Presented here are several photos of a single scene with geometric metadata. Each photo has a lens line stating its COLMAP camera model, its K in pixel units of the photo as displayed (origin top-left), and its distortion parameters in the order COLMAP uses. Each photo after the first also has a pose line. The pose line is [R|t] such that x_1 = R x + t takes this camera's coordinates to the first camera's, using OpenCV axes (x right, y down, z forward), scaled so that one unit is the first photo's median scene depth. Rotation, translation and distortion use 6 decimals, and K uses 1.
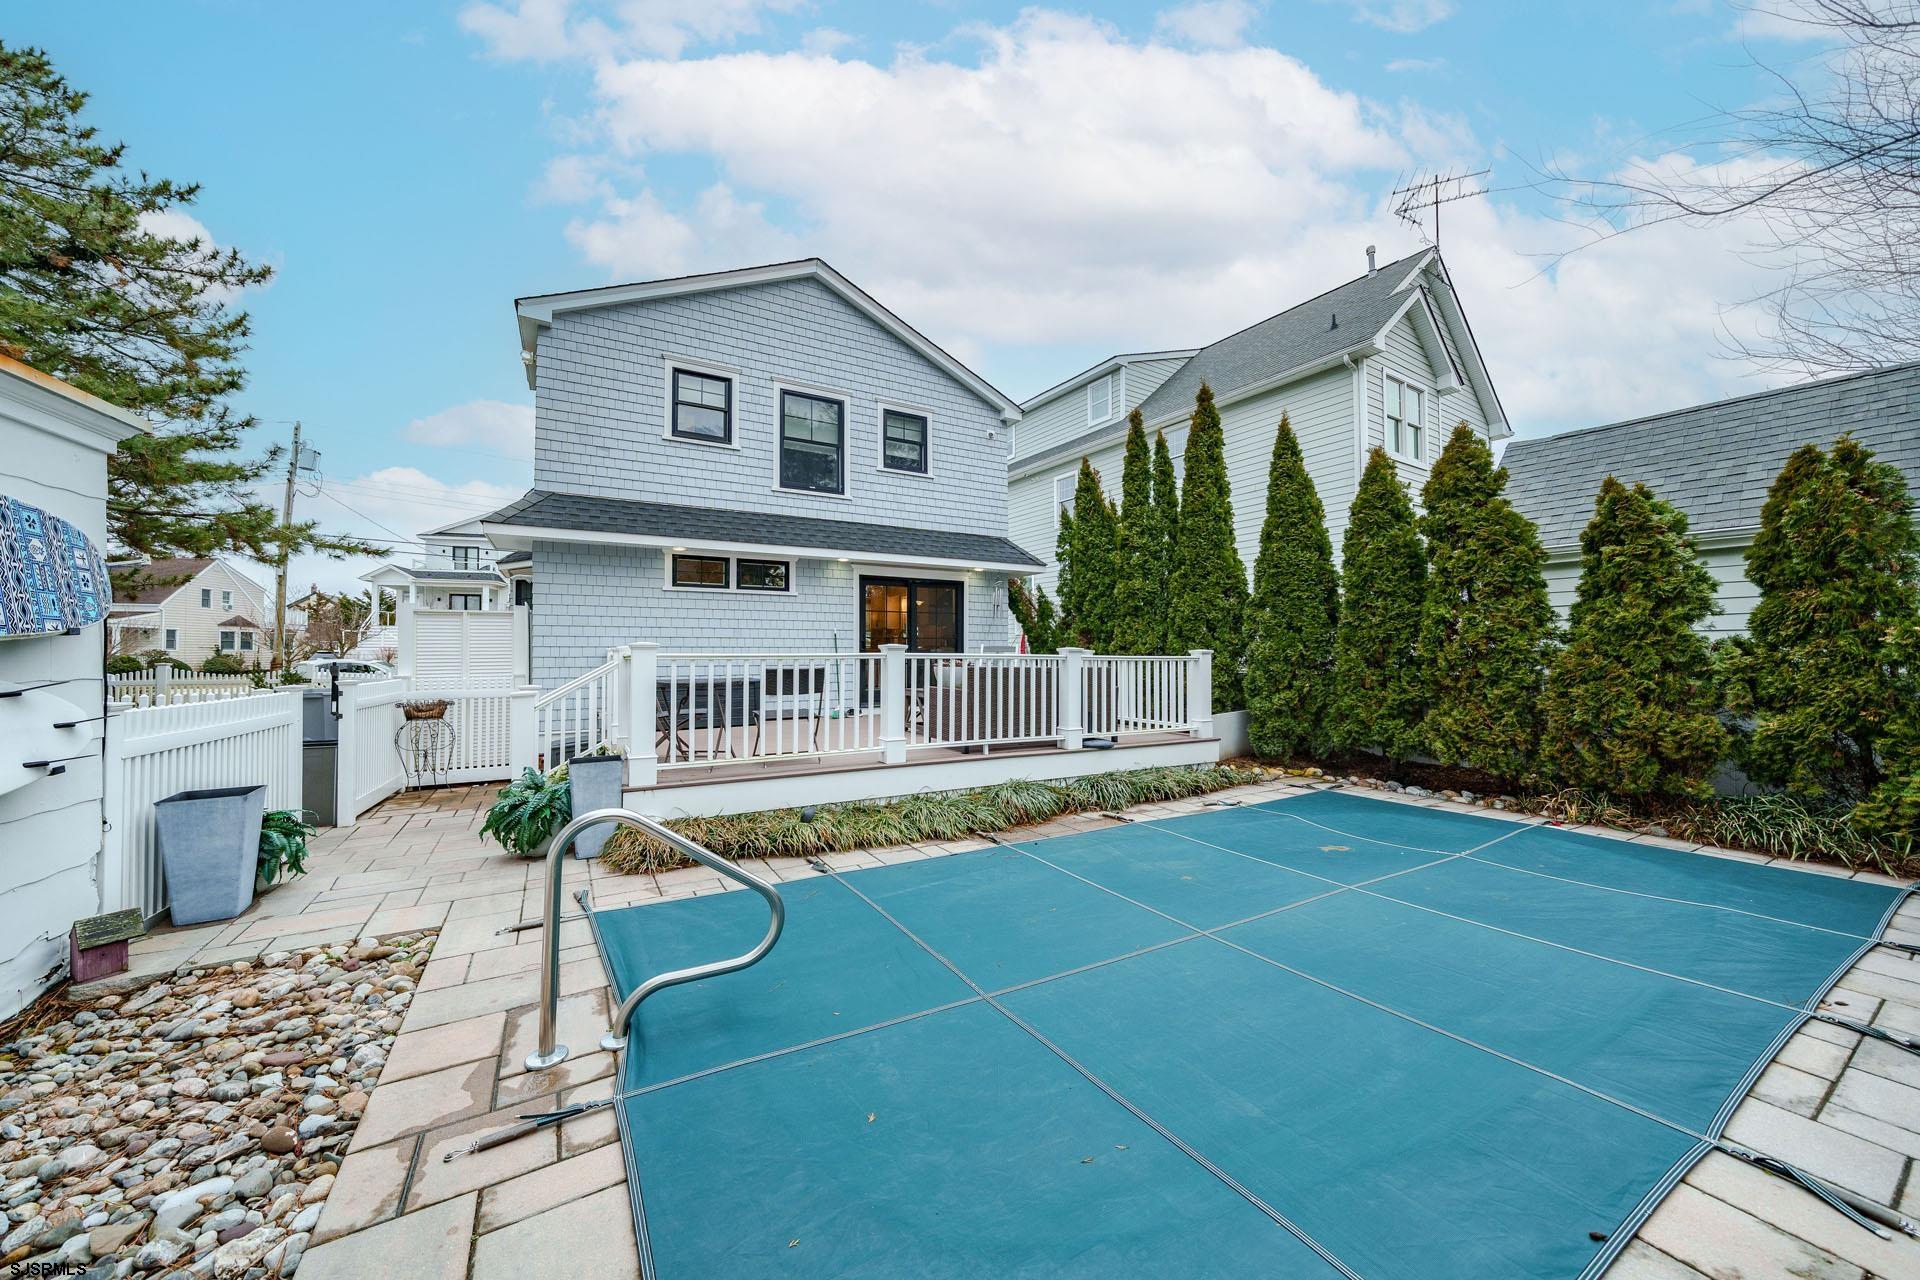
lens RADIAL K [[661.4, 0, 964.1], [0, 661.4, 641.0], [0, 0, 1]] dist [-0.003088, 0.000039]
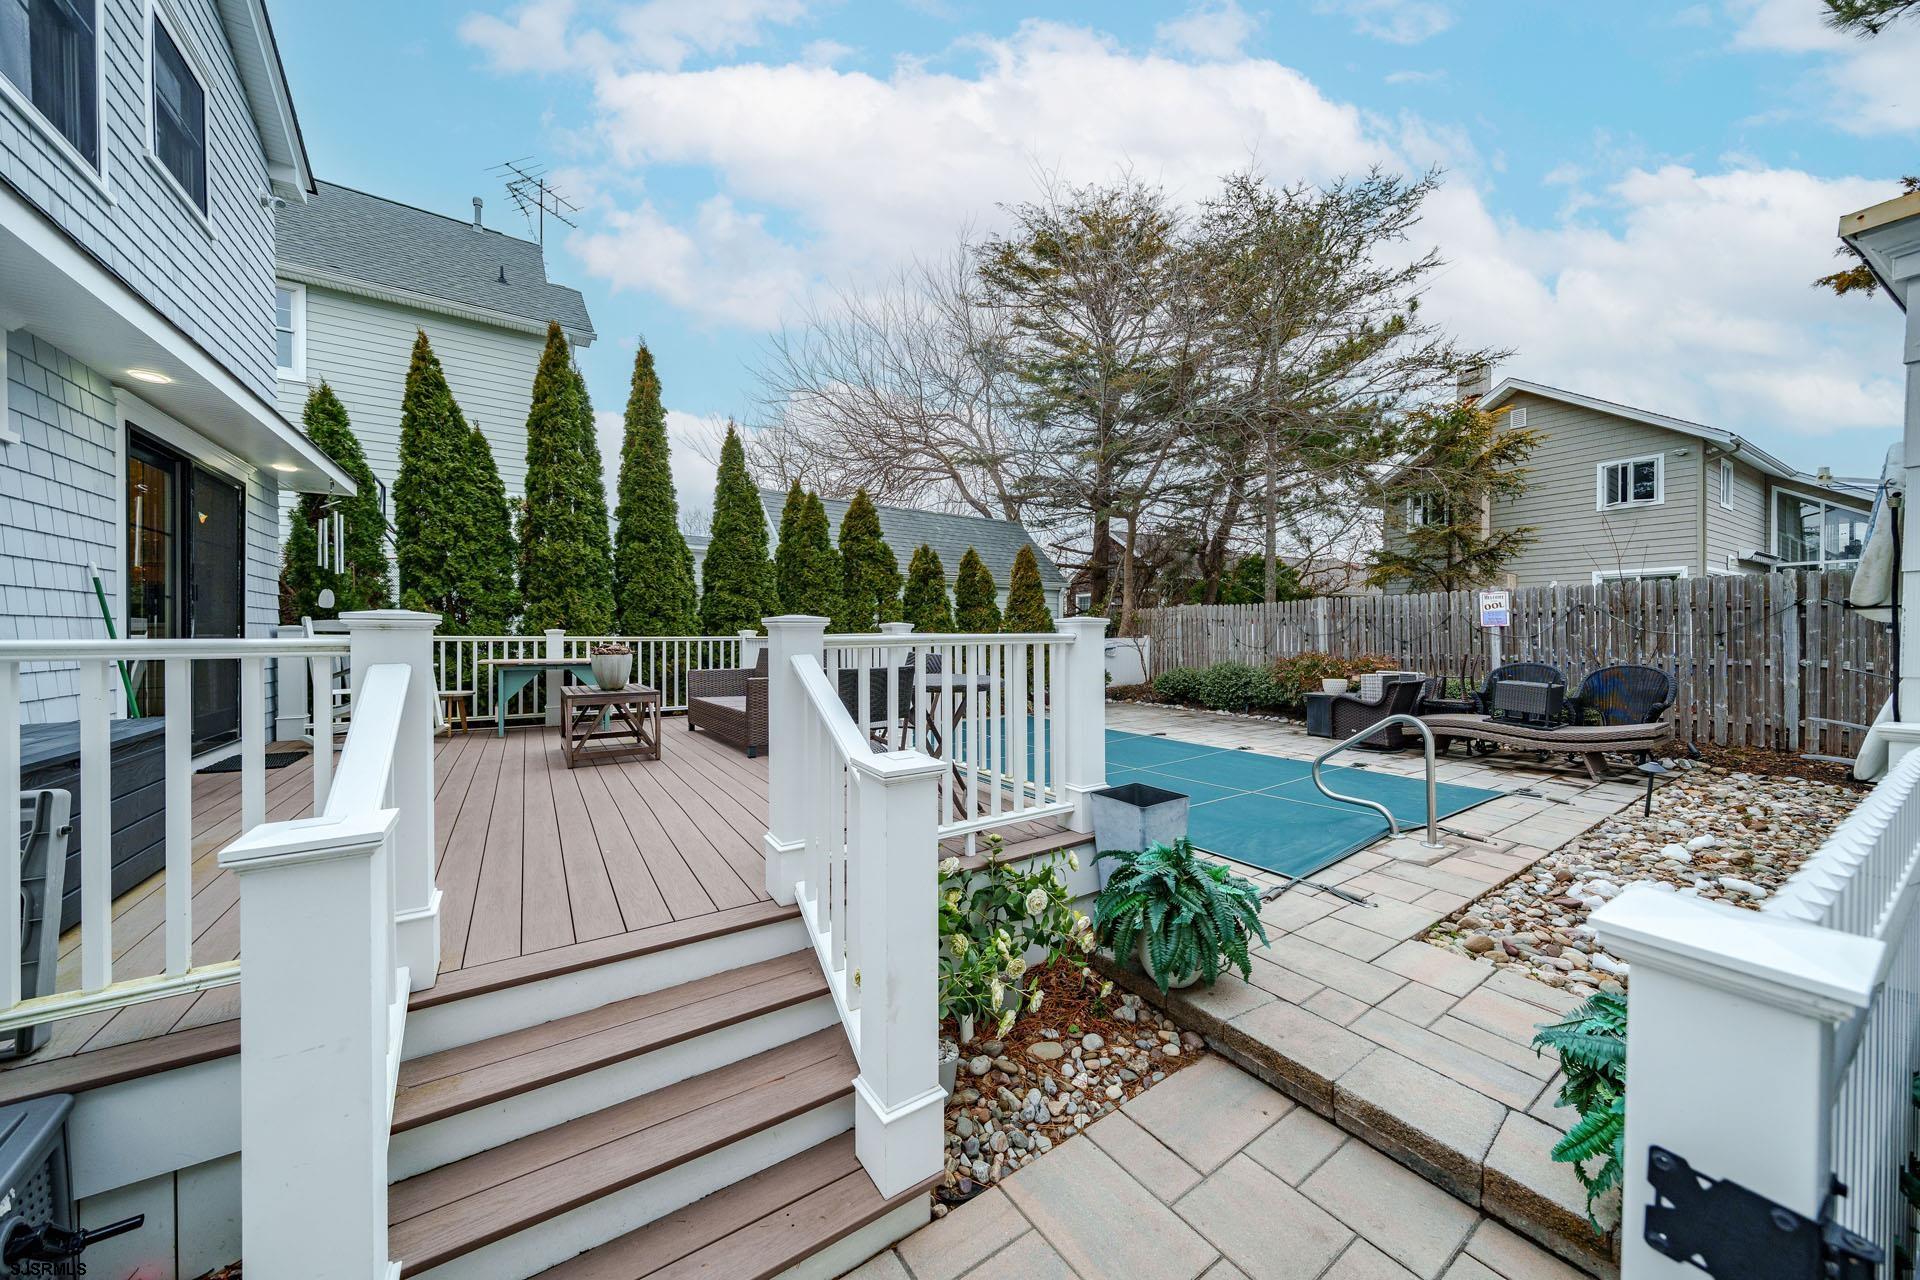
lens RADIAL K [[661.4, 0, 964.1], [0, 661.4, 641.0], [0, 0, 1]] dist [-0.003088, 0.000039]
pose [[-0.065158, -0.009492, 0.997830, -0.602188], [-0.015447, 0.999845, 0.008502, 0.012541], [-0.997755, -0.014859, -0.065295, 0.612677]]
